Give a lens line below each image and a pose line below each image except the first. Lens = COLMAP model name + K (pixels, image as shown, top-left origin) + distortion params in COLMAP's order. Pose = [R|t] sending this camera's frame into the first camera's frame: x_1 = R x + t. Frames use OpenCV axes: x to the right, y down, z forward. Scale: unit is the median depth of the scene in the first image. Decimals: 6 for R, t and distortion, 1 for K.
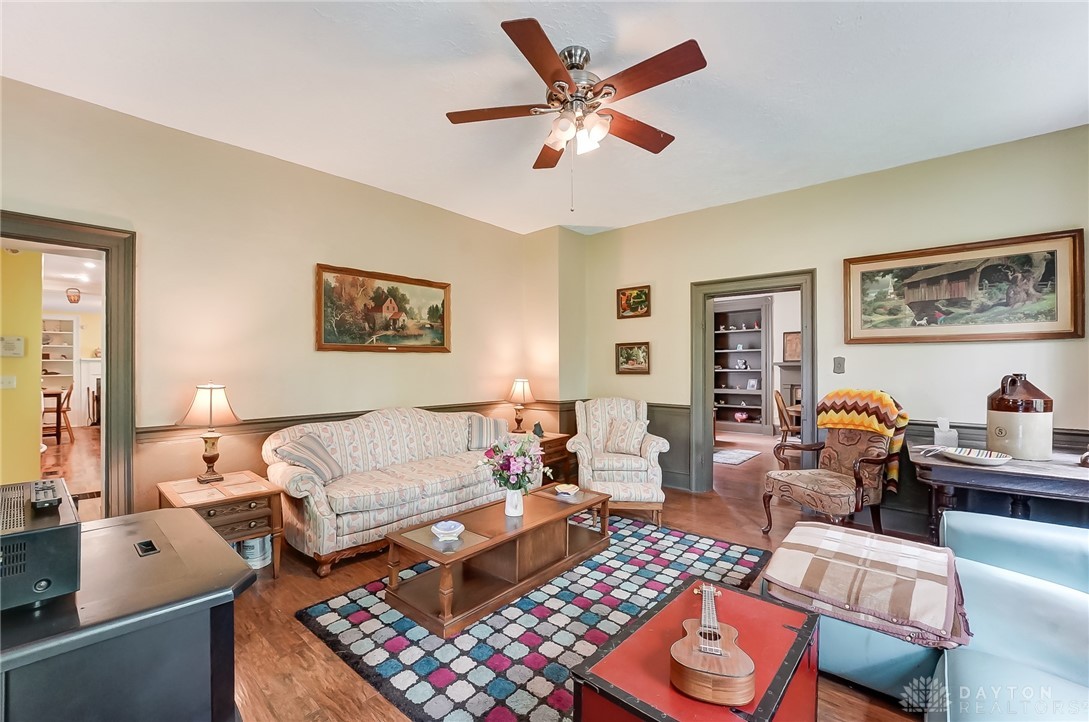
lens RADIAL K [[453.9, 0, 533.5], [0, 453.9, 368.4], [0, 0, 1]] dist [-0.028428, 0.000124]
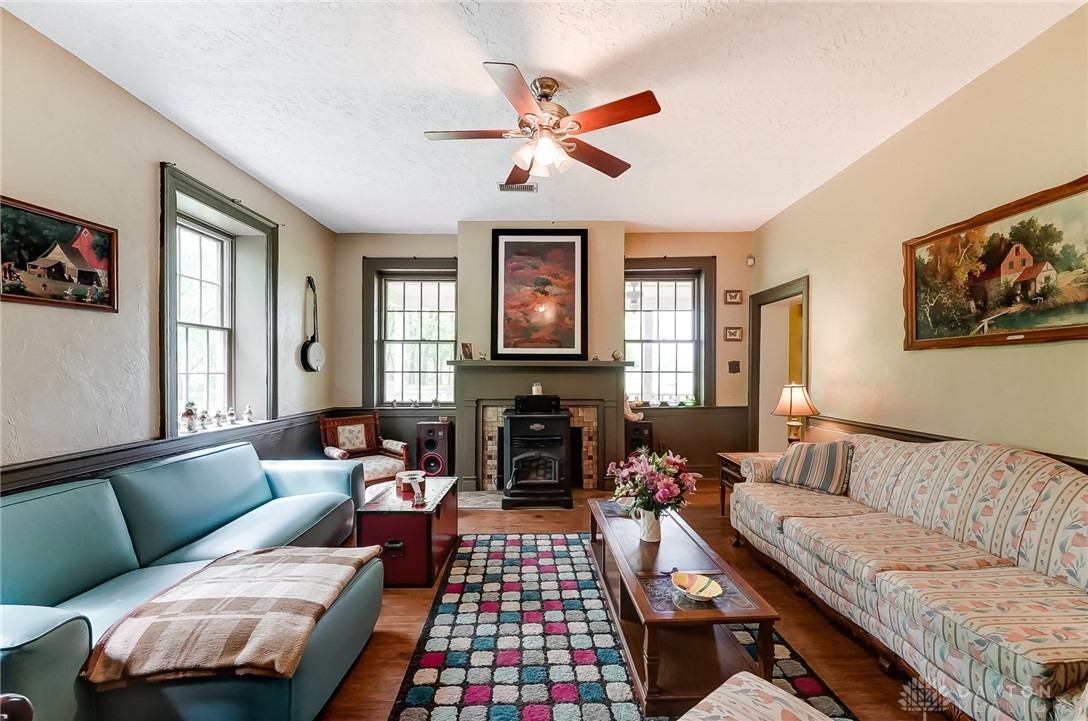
lens RADIAL K [[432.4, 0, 546.9], [0, 432.4, 372.2], [0, 0, 1]] dist [0.001176, 0.000082]
pose [[-0.728754, 0.002674, -0.684770, 0.499780], [-0.003991, 0.999959, 0.008152, -0.004059], [0.684764, 0.008674, -0.728713, 1.087898]]
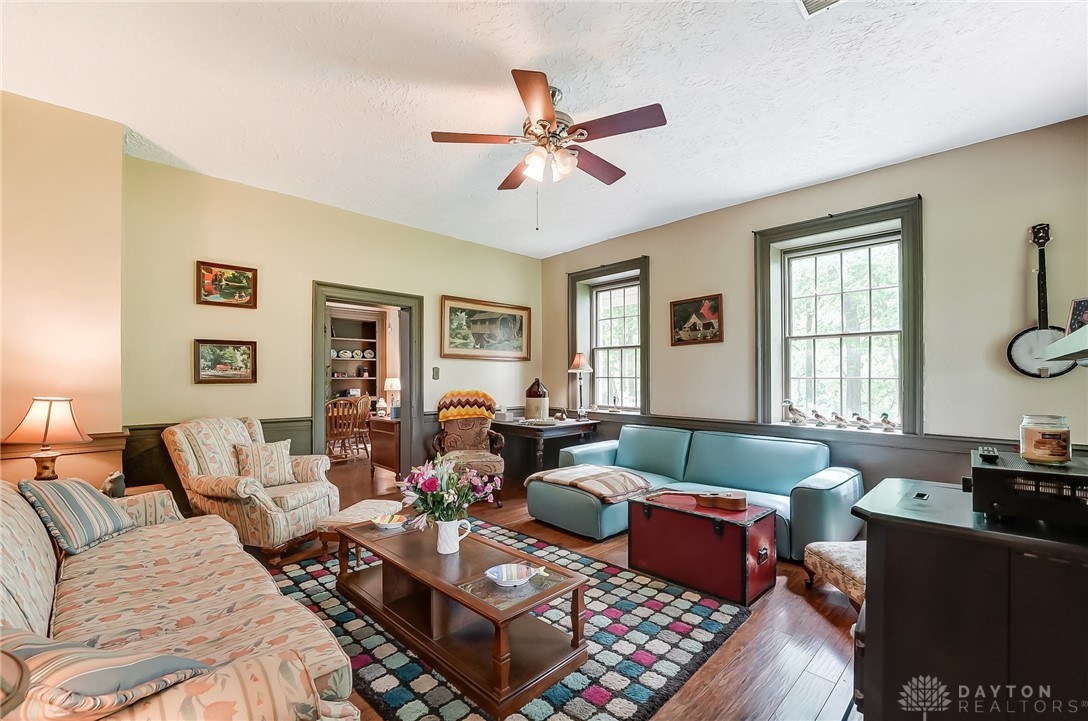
lens RADIAL K [[466.5, 0, 549.7], [0, 466.5, 377.5], [0, 0, 1]] dist [0.000961, 0.000024]
pose [[0.046480, -0.001887, 0.998917, -0.658590], [0.000909, 0.999998, 0.001846, 0.003149], [-0.998919, 0.000822, 0.046482, 0.574198]]
